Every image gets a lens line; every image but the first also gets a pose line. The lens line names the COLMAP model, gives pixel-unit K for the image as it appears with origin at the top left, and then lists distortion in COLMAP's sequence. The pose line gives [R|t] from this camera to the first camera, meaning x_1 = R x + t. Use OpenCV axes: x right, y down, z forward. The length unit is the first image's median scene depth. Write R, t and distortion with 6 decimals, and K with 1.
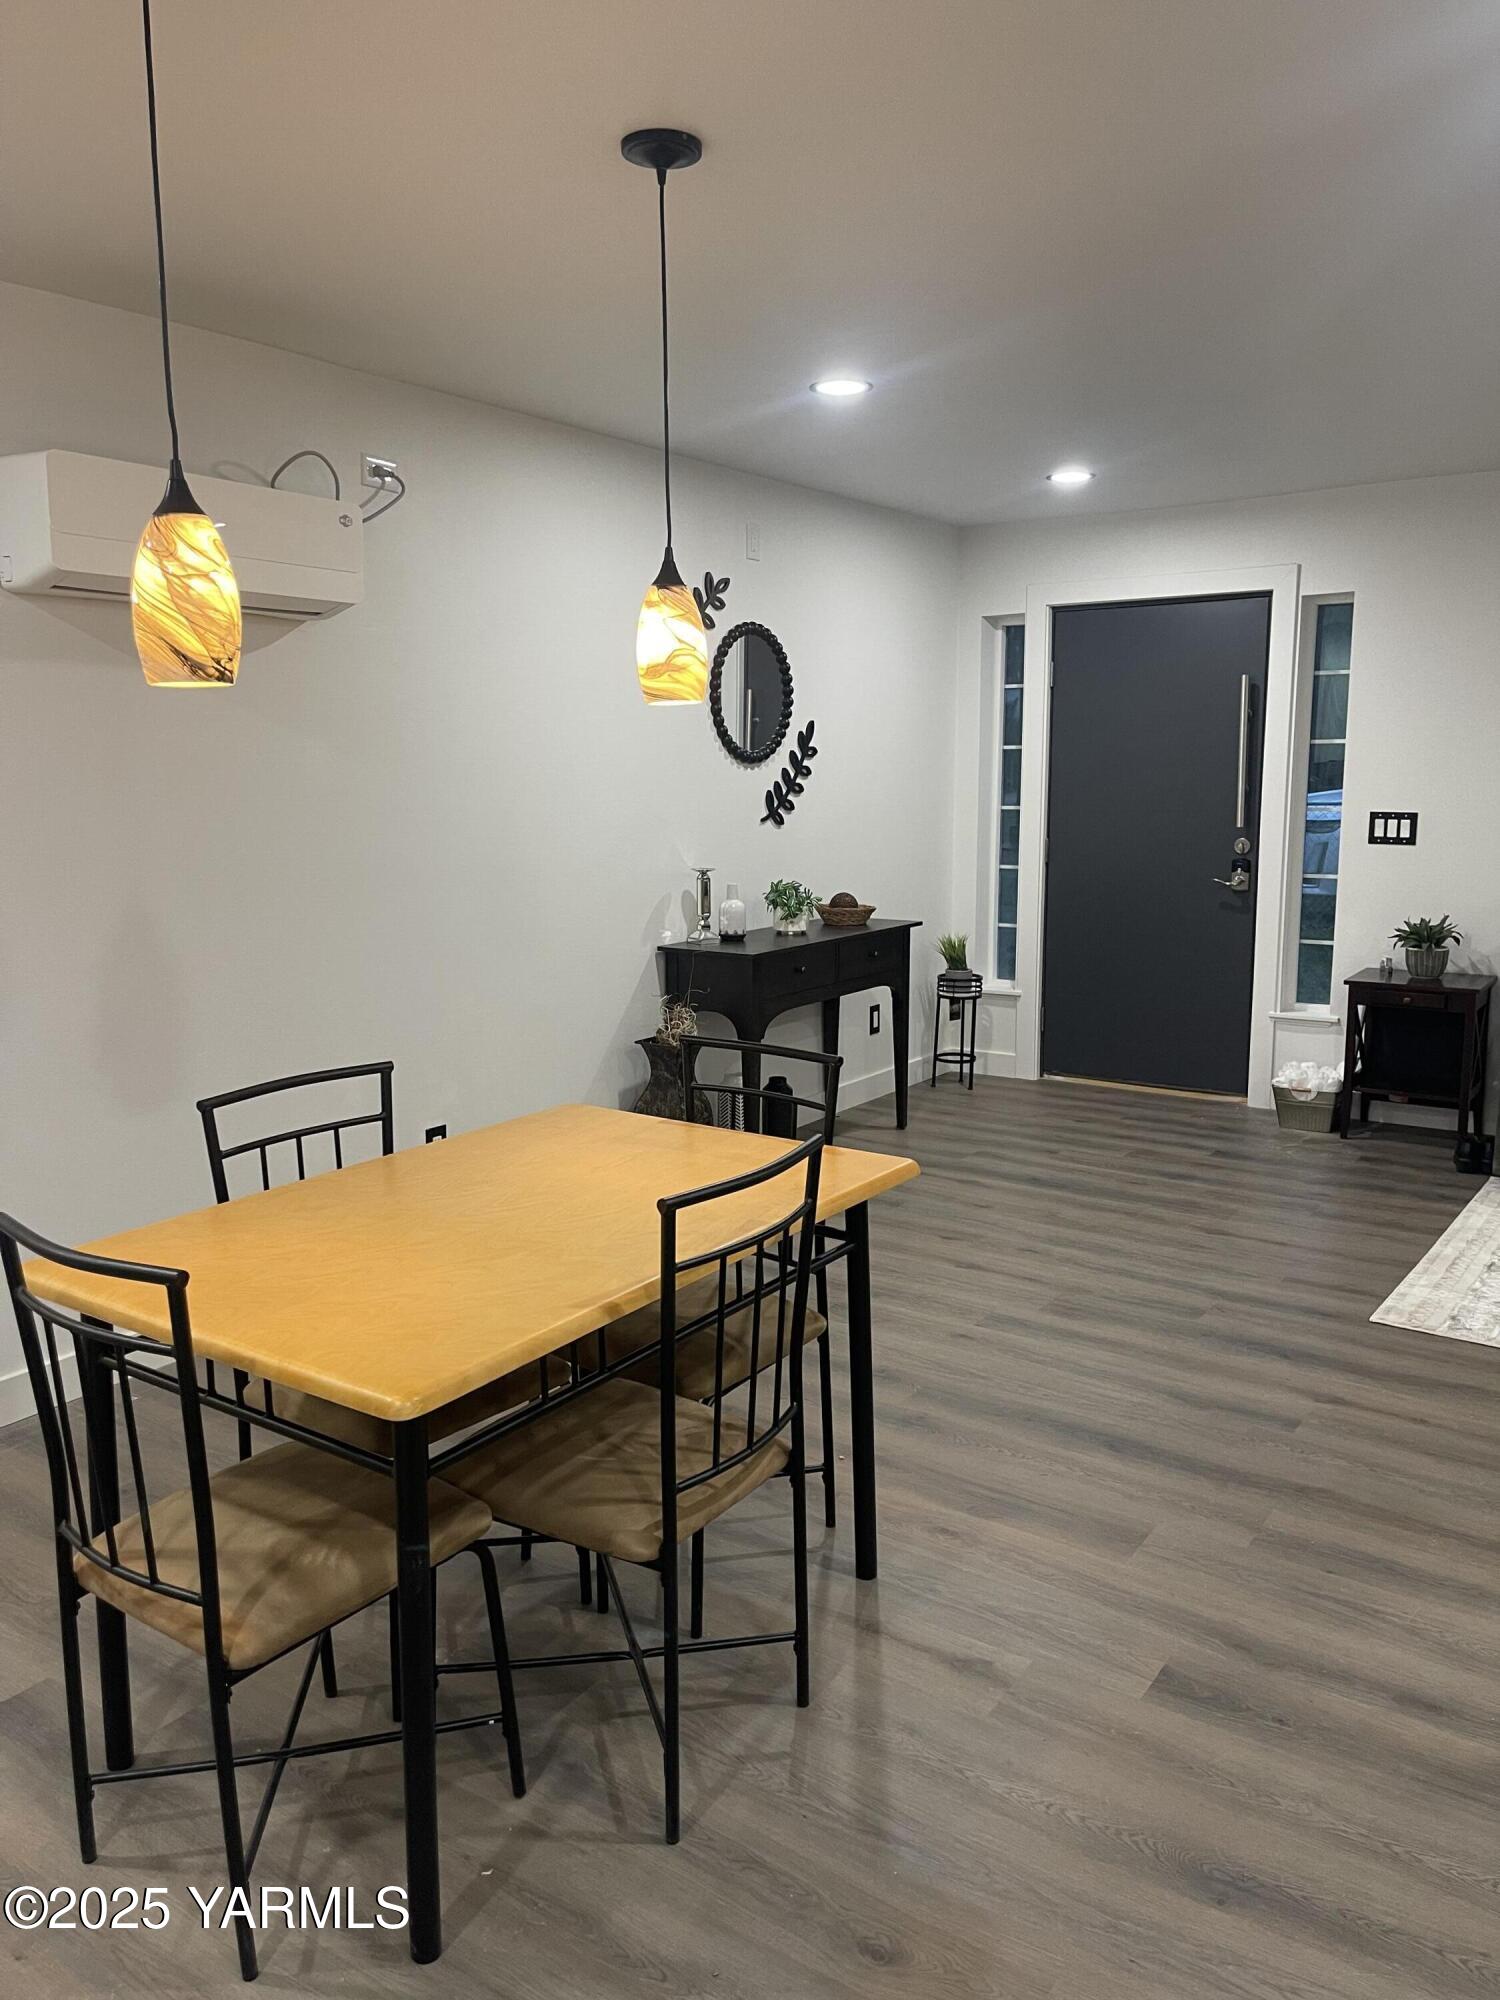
lens RADIAL K [[1503.7, 0, 744.6], [0, 1503.7, 1004.4], [0, 0, 1]] dist [0.062447, -0.085471]
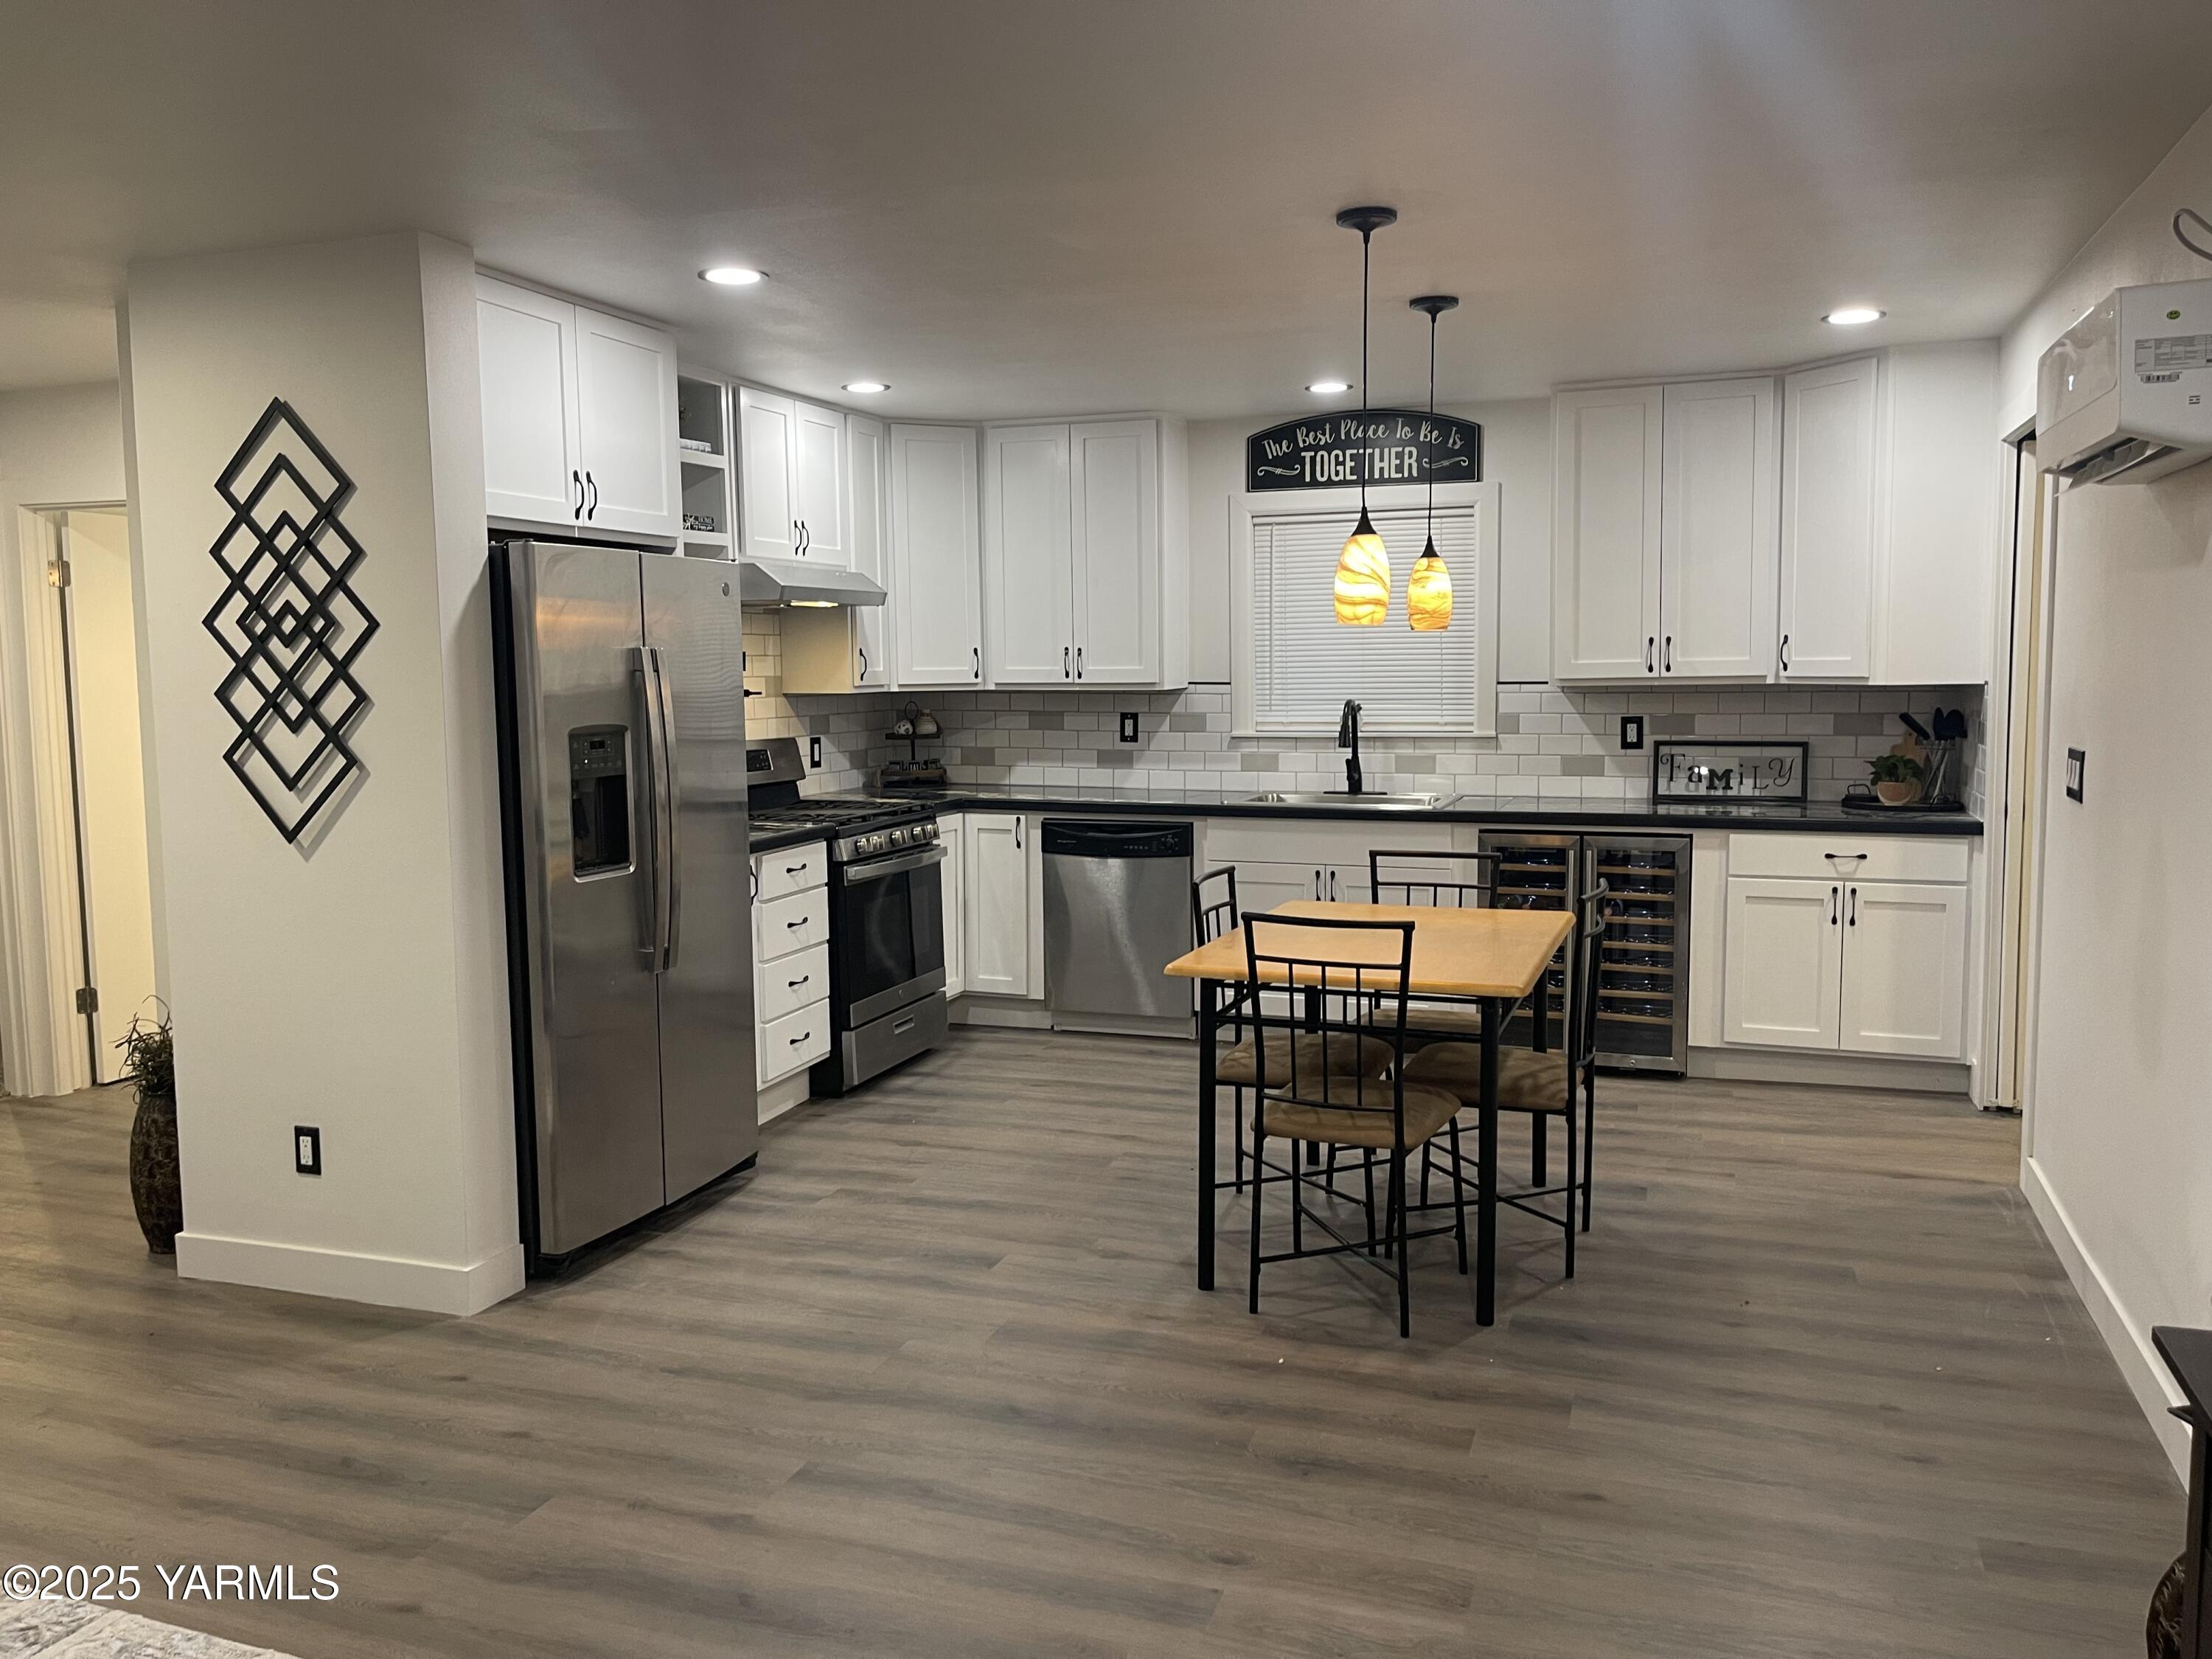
lens RADIAL K [[1663.1, 0, 1123.0], [0, 1663.1, 820.1], [0, 0, 1]] dist [0.062447, -0.085471]
pose [[-0.962575, 0.043953, -0.267427, 0.245265], [-0.026096, 0.967144, 0.252887, -0.177665], [0.269755, 0.250401, -0.929802, 1.051663]]
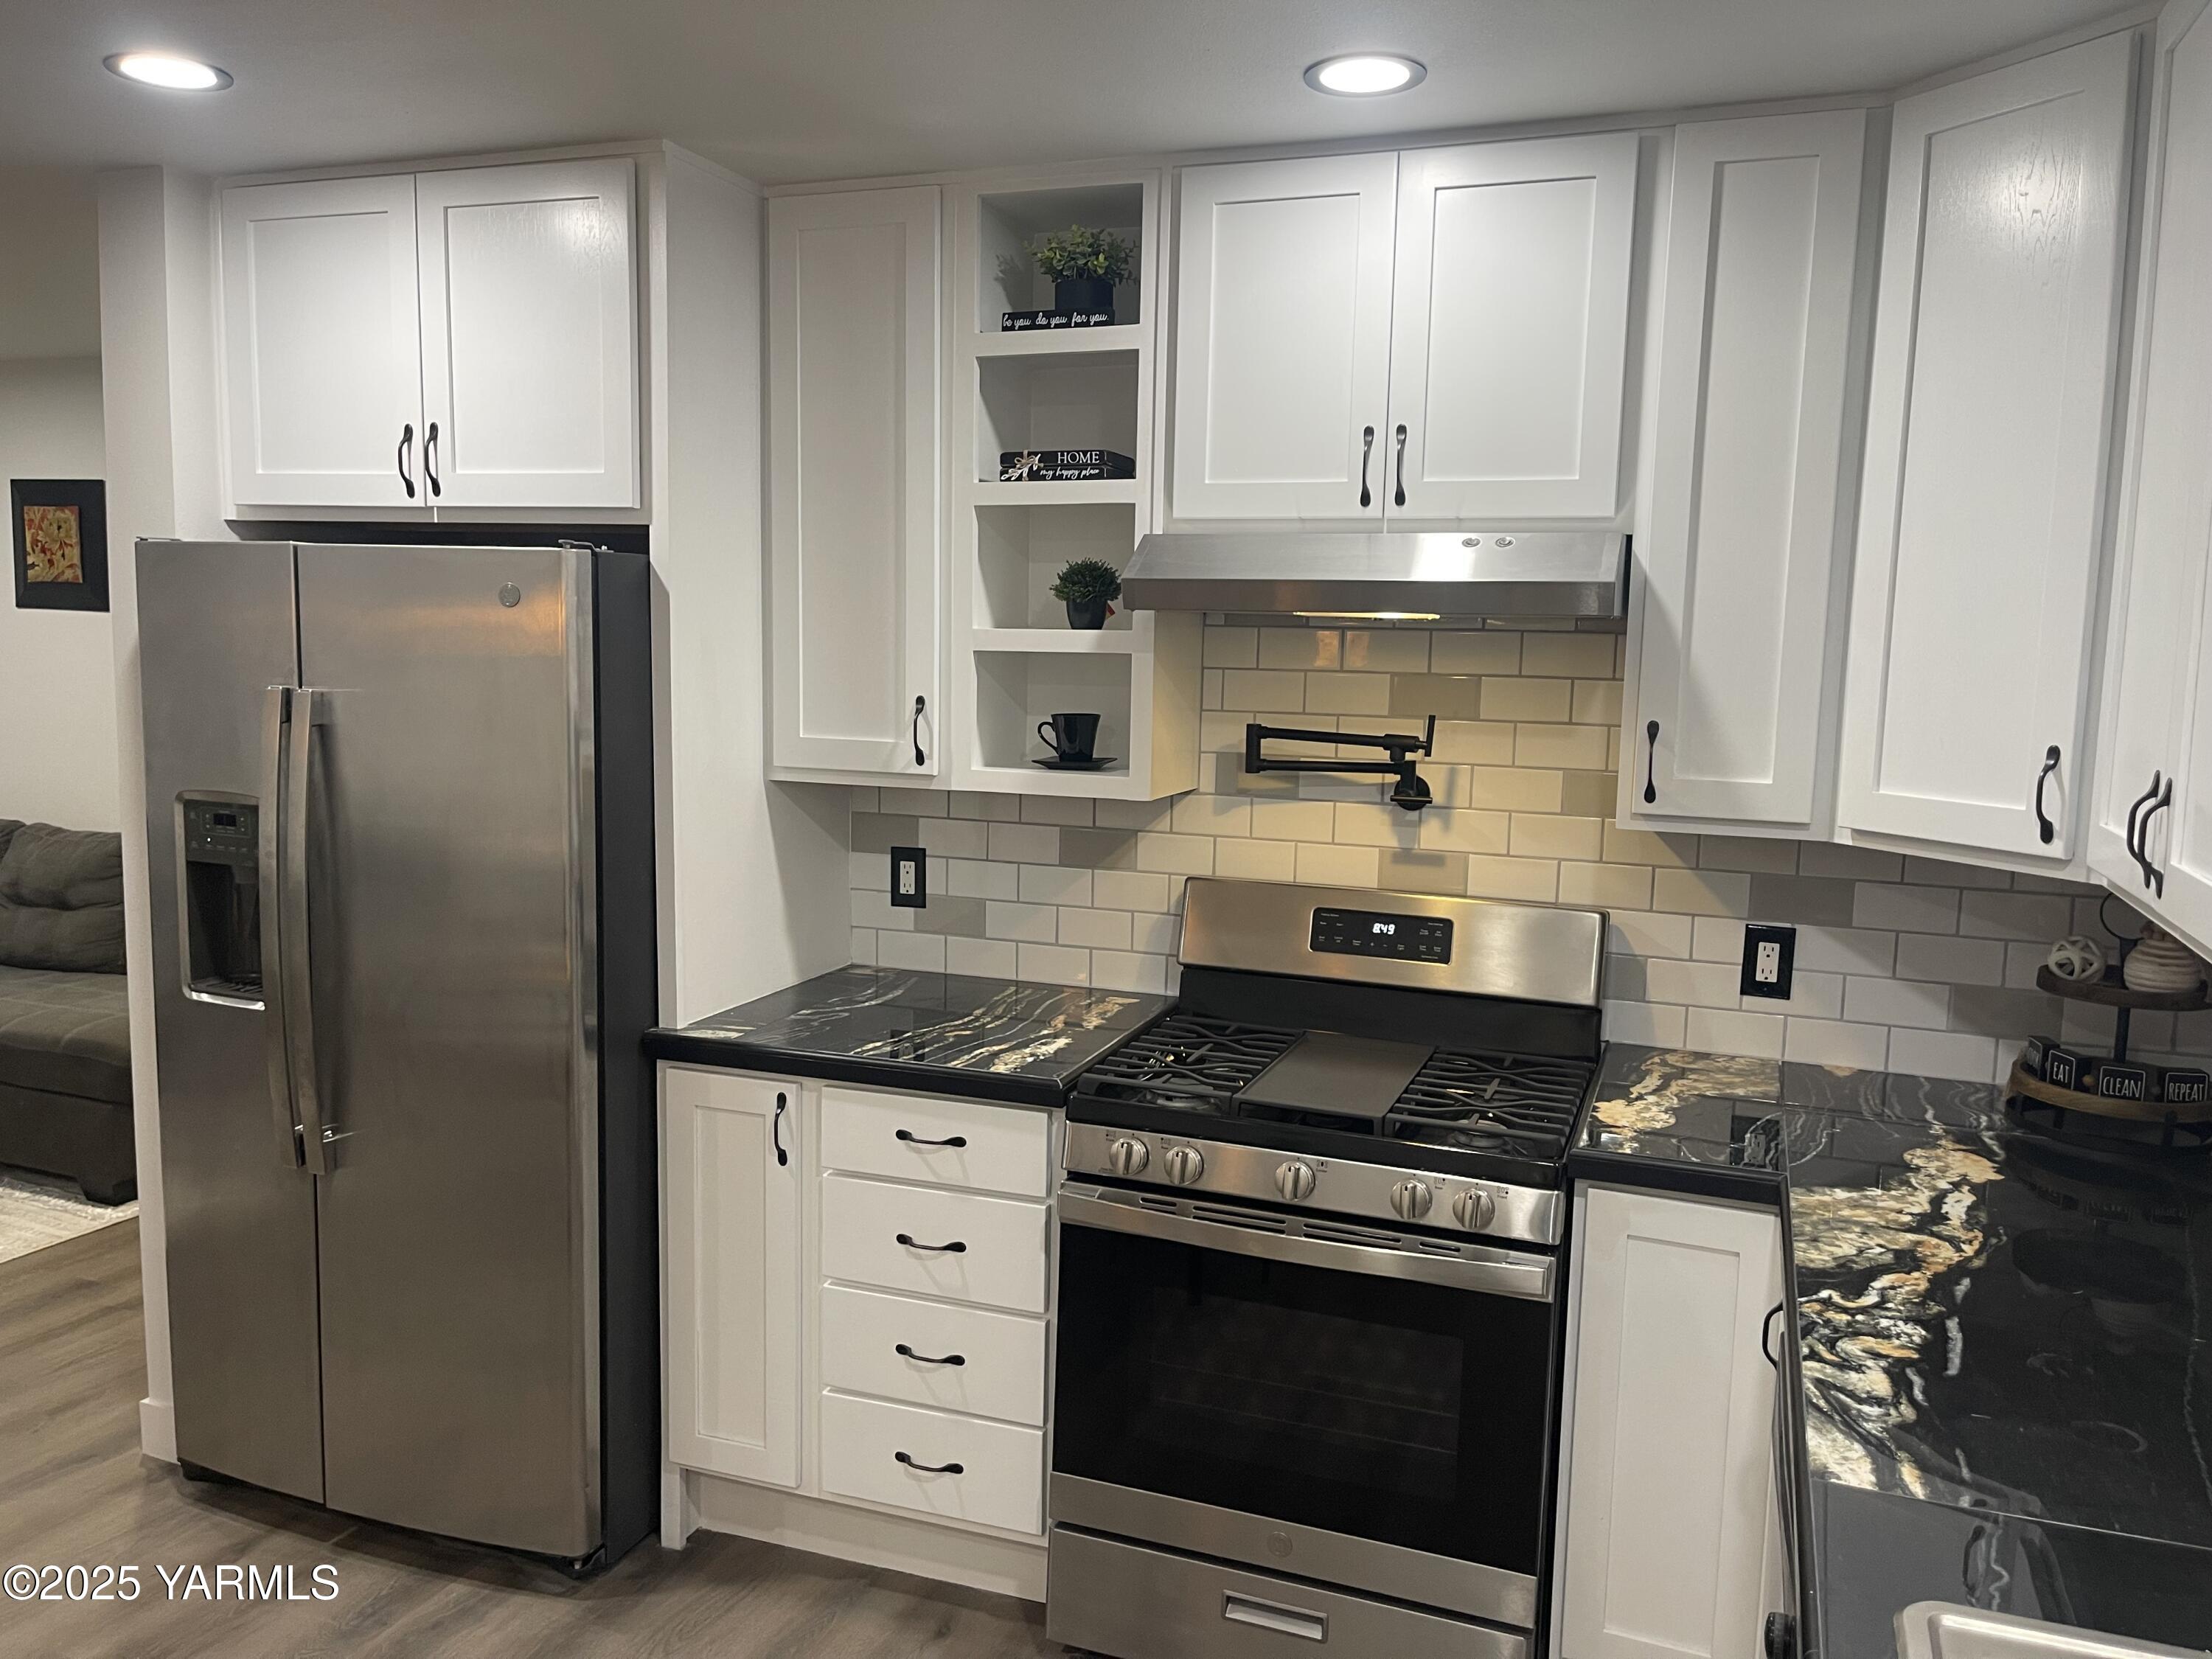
lens RADIAL K [[1663.1, 0, 1120.2], [0, 1663.1, 824.1], [0, 0, 1]] dist [0.062447, -0.085471]
pose [[-0.249457, -0.113838, 0.961671, -0.285995], [0.135048, 0.979273, 0.150953, -0.062339], [-0.958923, 0.167528, -0.228913, 0.183042]]
